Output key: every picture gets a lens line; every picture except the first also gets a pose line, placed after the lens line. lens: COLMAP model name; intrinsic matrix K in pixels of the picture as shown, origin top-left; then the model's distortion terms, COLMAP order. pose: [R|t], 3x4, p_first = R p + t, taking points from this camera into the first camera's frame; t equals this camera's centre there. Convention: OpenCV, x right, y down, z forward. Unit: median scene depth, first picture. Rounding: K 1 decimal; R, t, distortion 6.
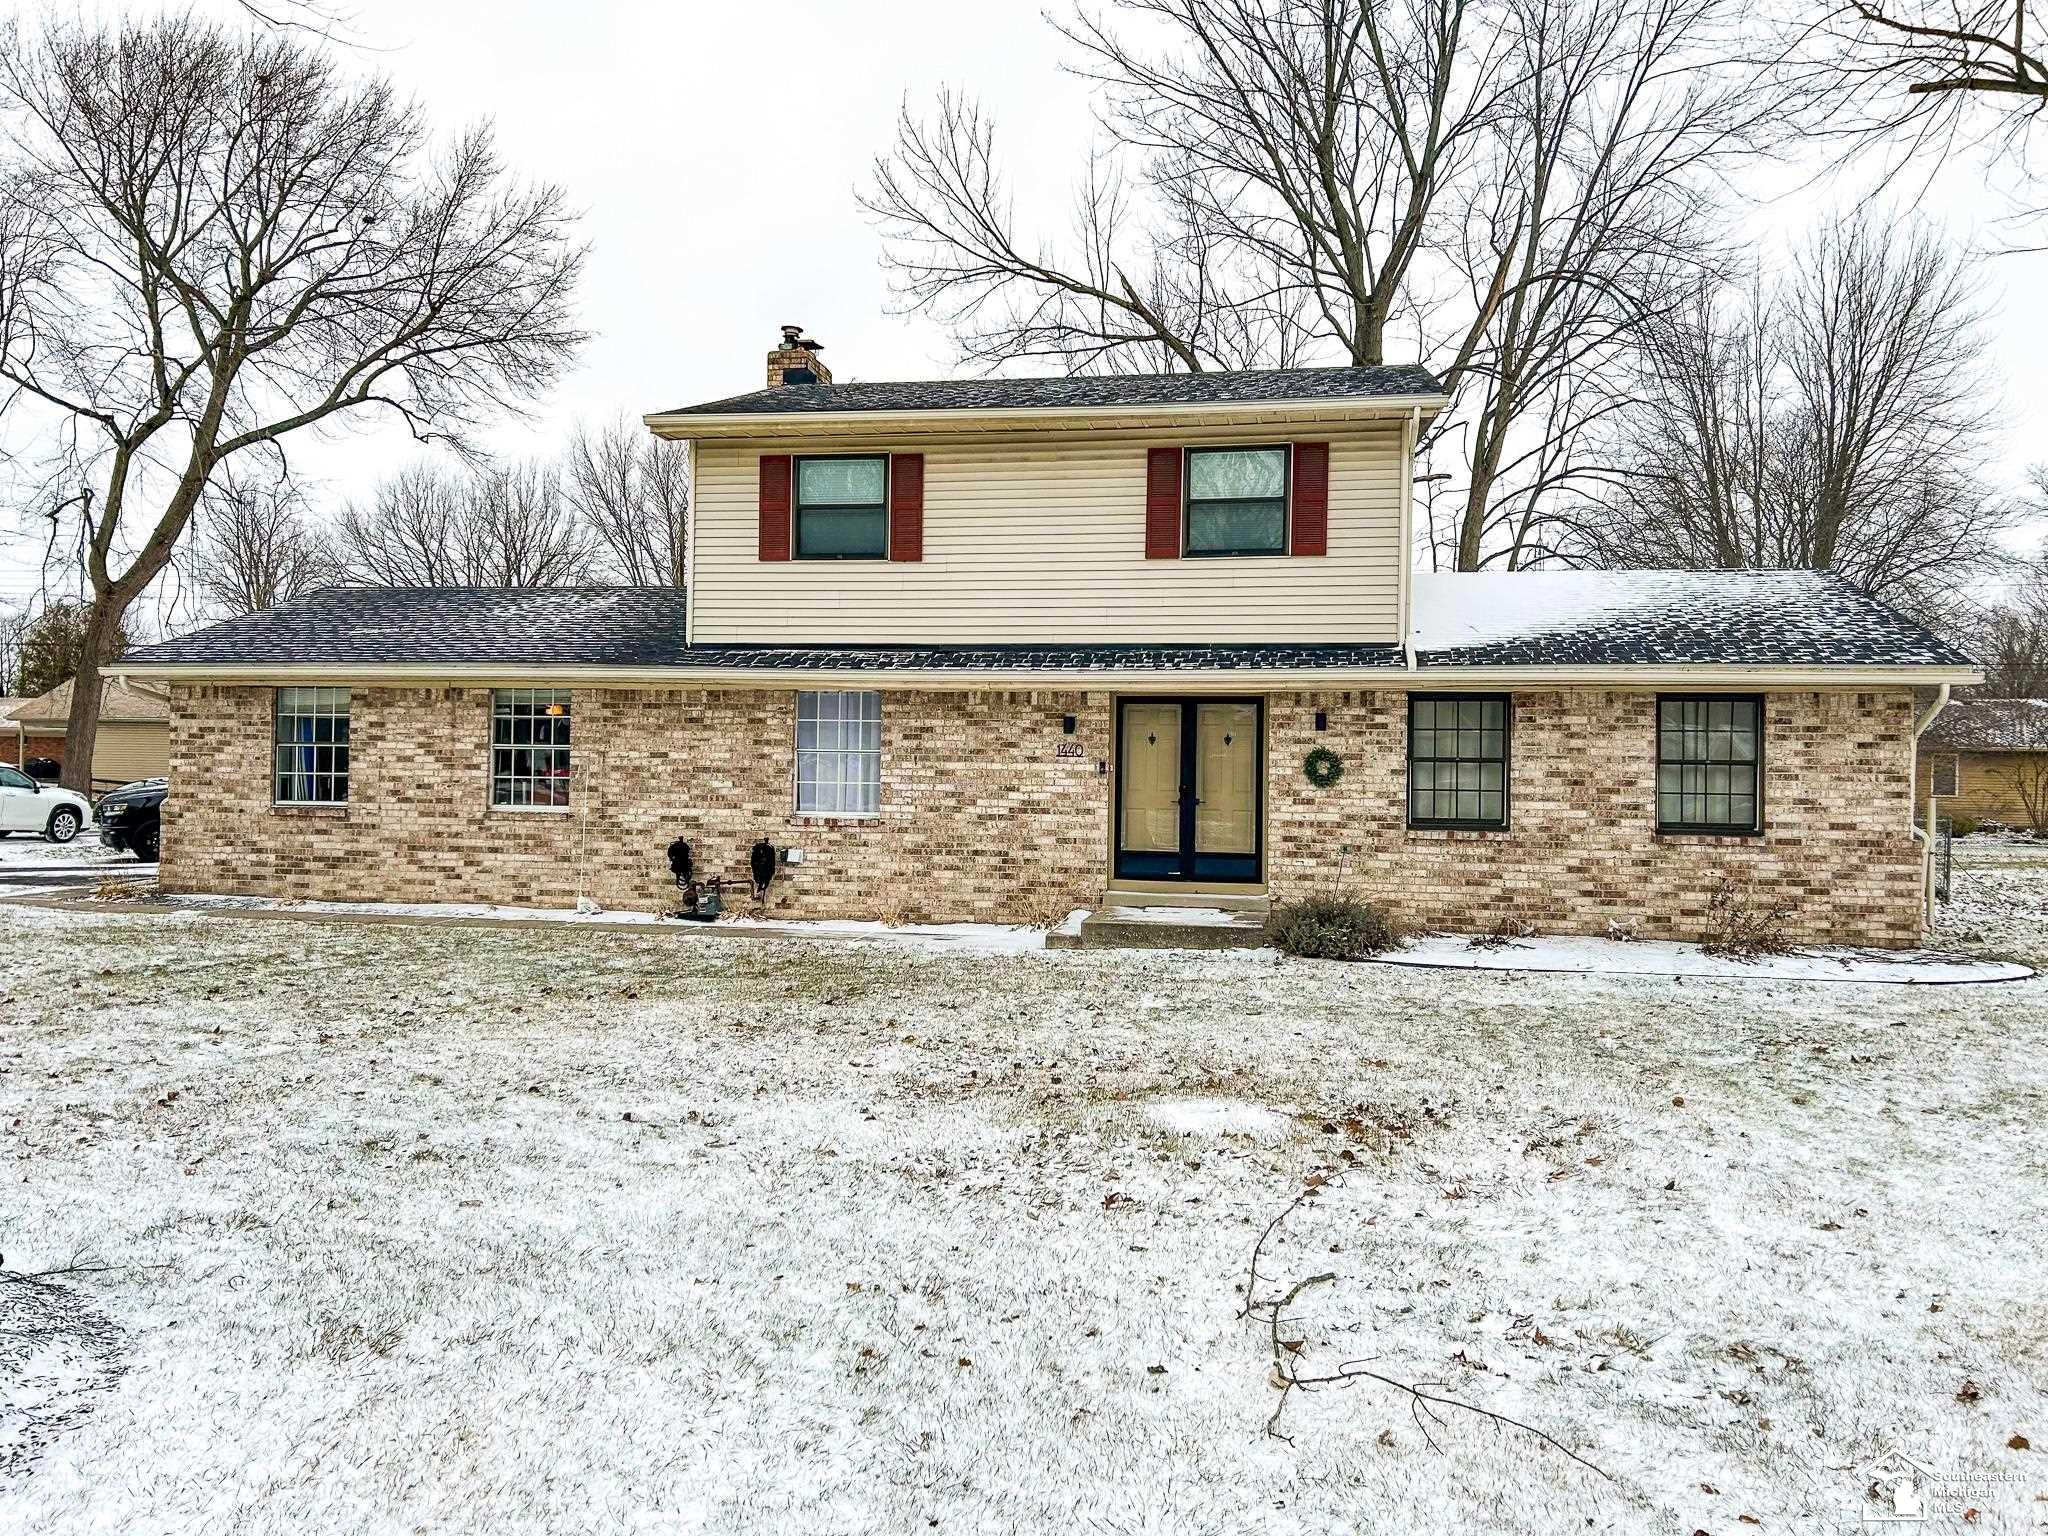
lens RADIAL K [[1520.4, 0, 1037.9], [0, 1520.4, 746.0], [0, 0, 1]] dist [0.067746, -0.066452]
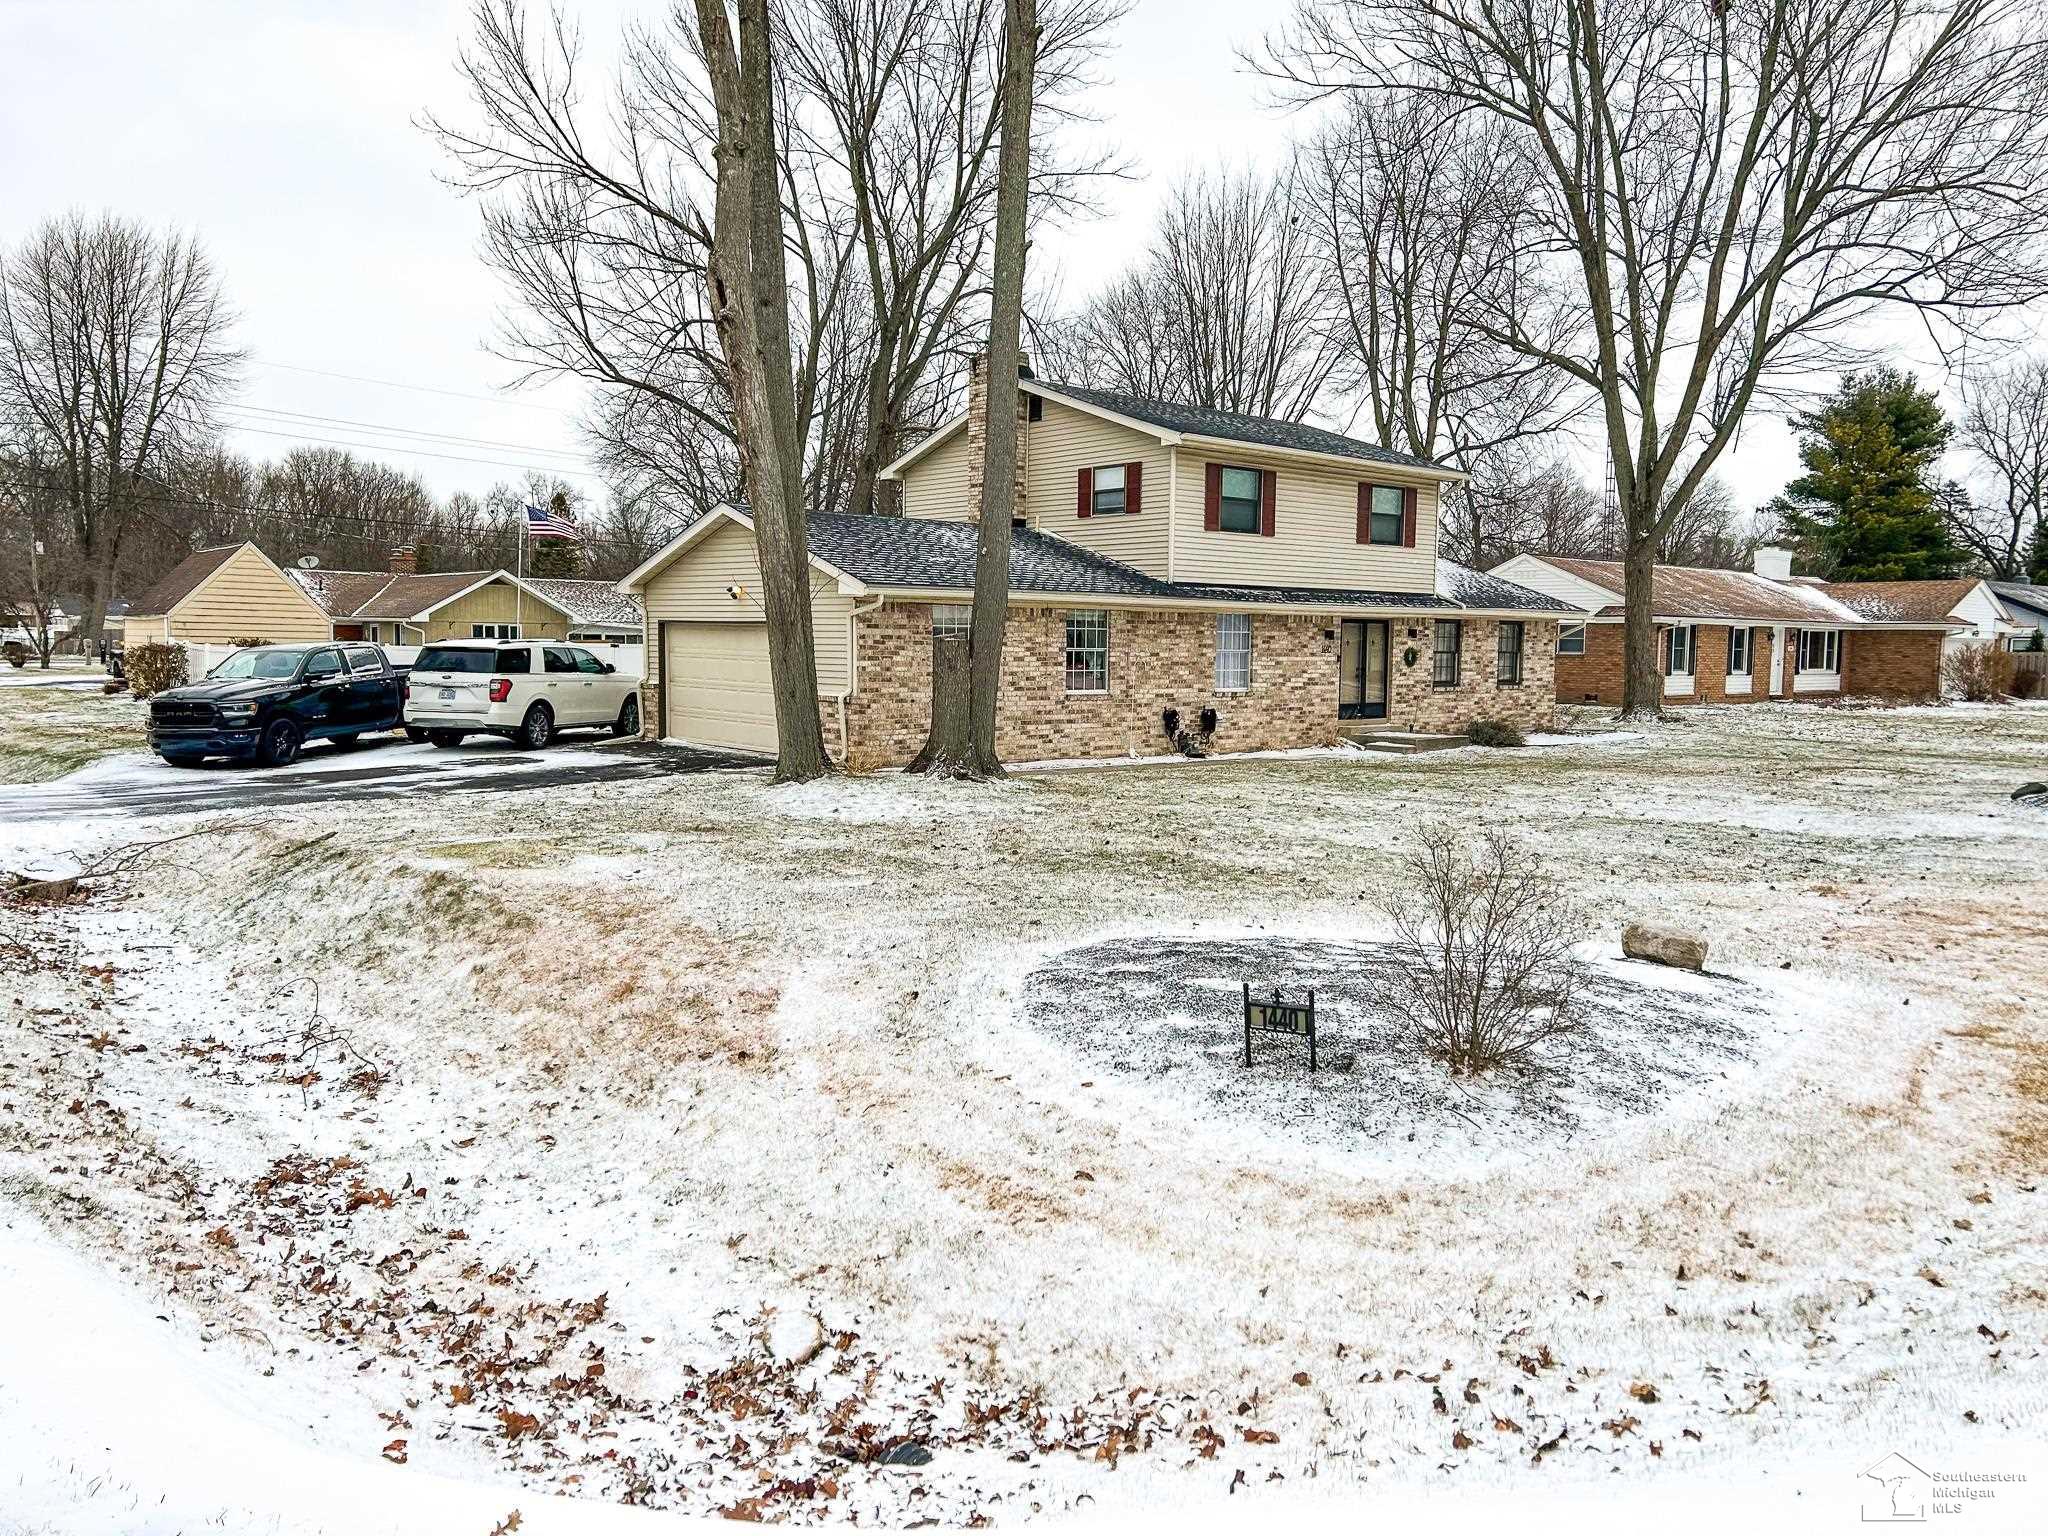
lens RADIAL K [[1520.4, 0, 1027.4], [0, 1520.4, 810.1], [0, 0, 1]] dist [0.067746, -0.066452]
pose [[0.623183, -0.092281, 0.776613, -1.609860], [-0.012188, 0.991748, 0.127624, -0.034205], [-0.781981, -0.088998, 0.616916, 0.146139]]
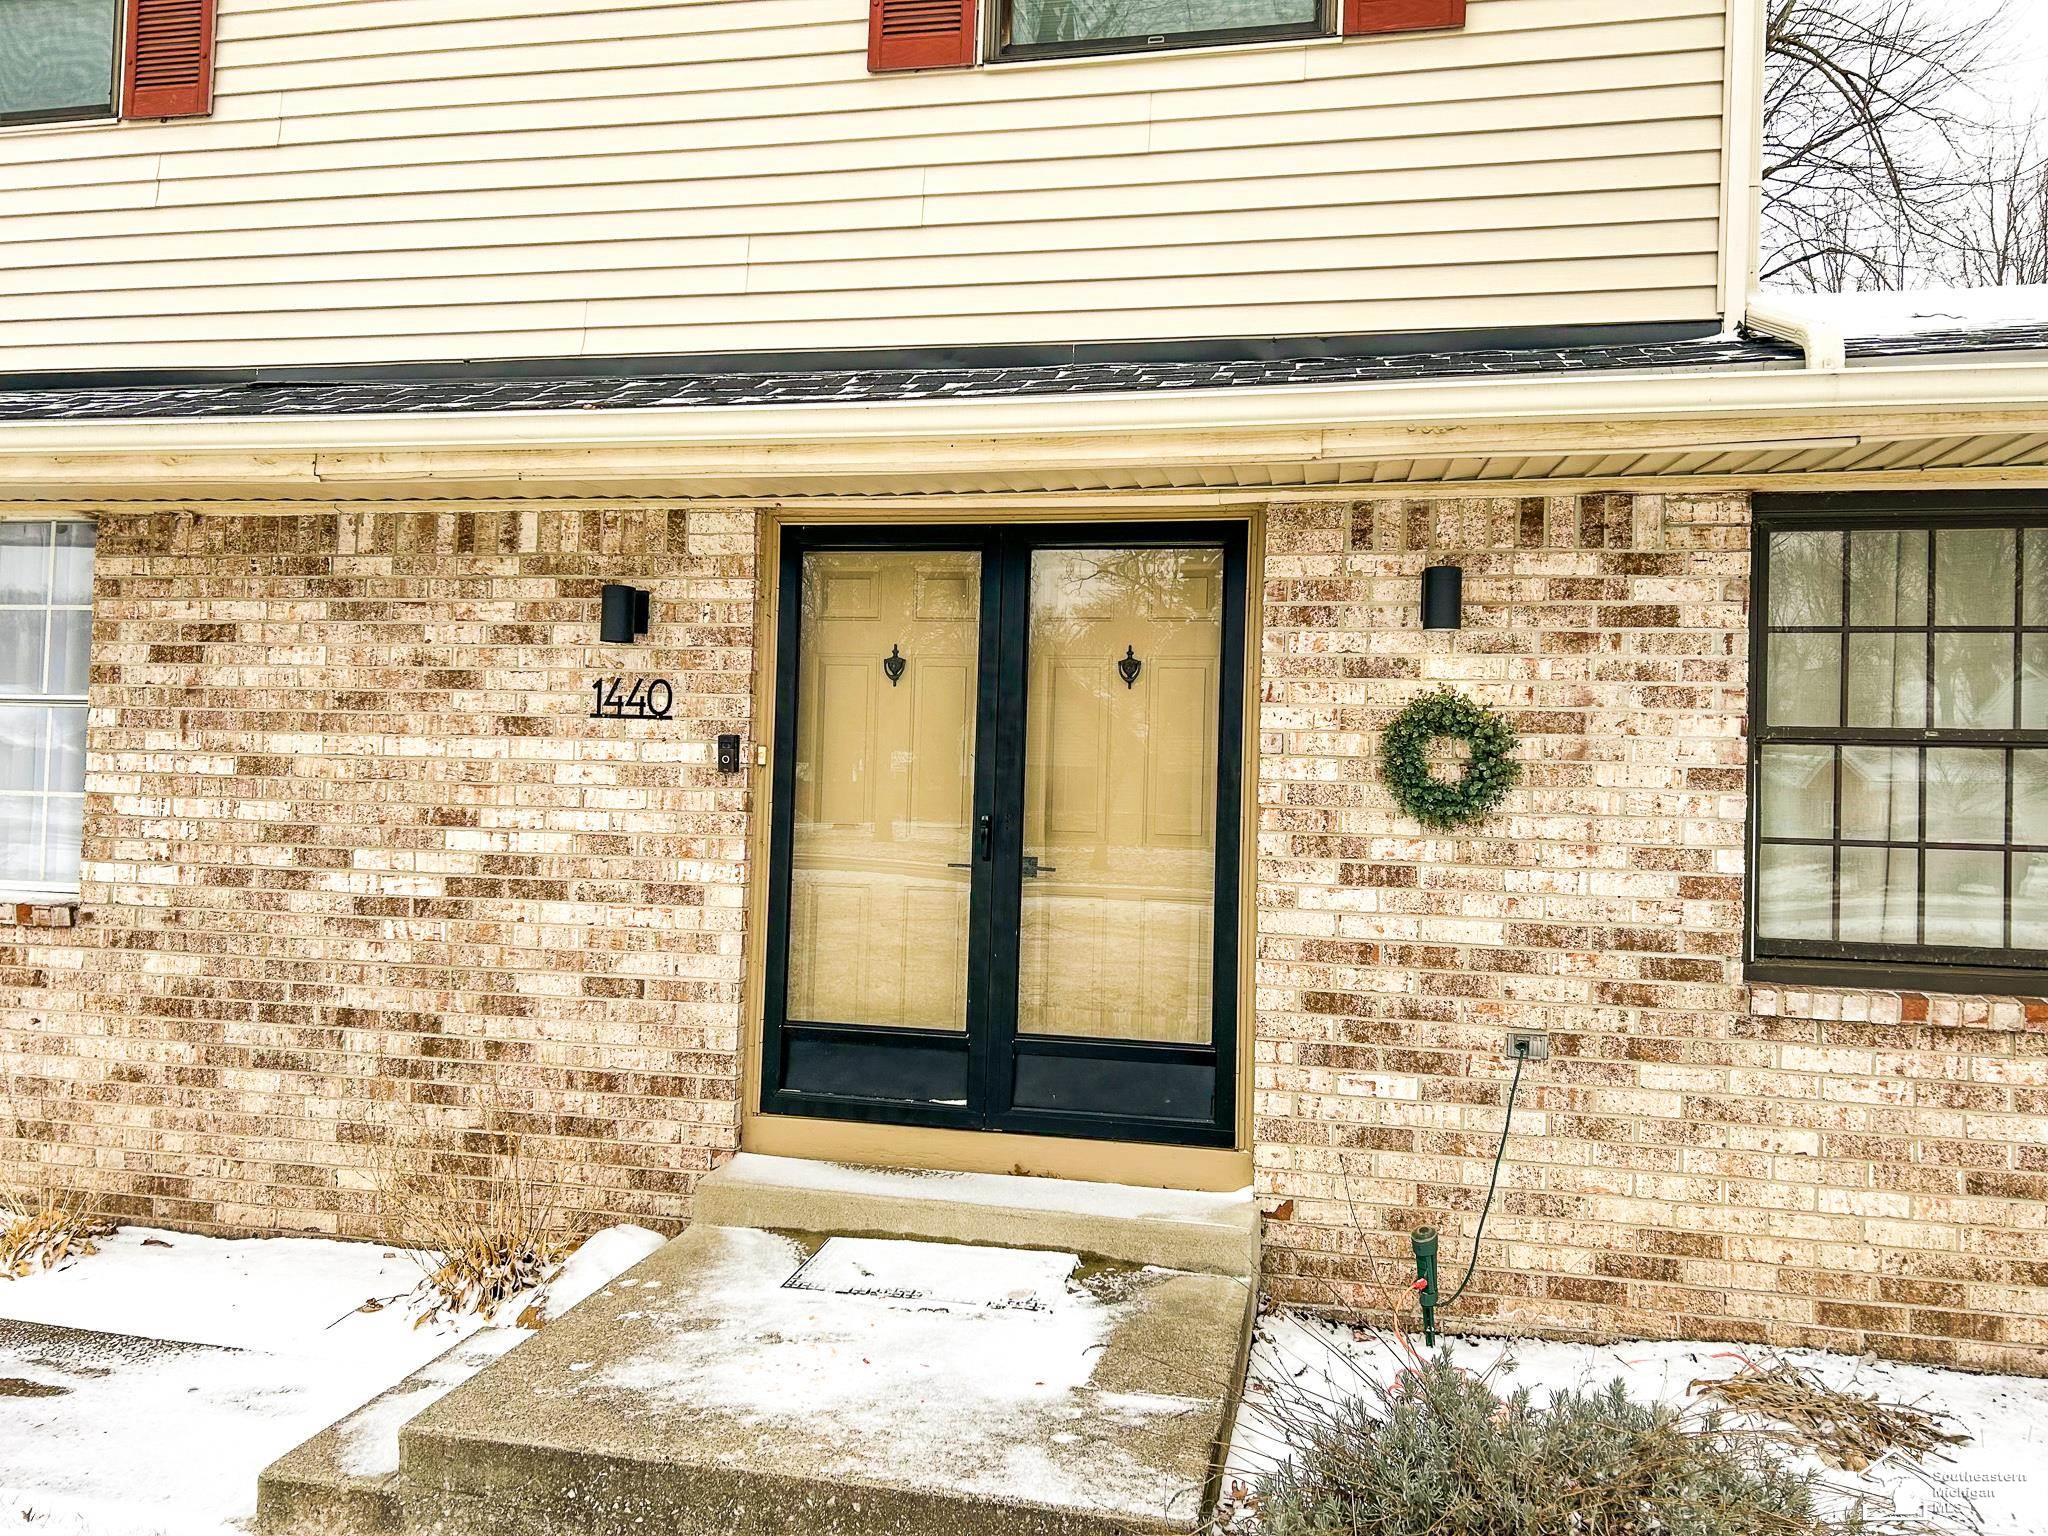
lens RADIAL K [[1520.4, 0, 1063.8], [0, 1520.4, 749.8], [0, 0, 1]] dist [0.067746, -0.066452]
pose [[0.999888, 0.012553, -0.008147, 0.112446], [-0.012598, 0.999905, -0.005601, 0.014210], [0.008076, 0.005703, 0.999951, 0.682401]]
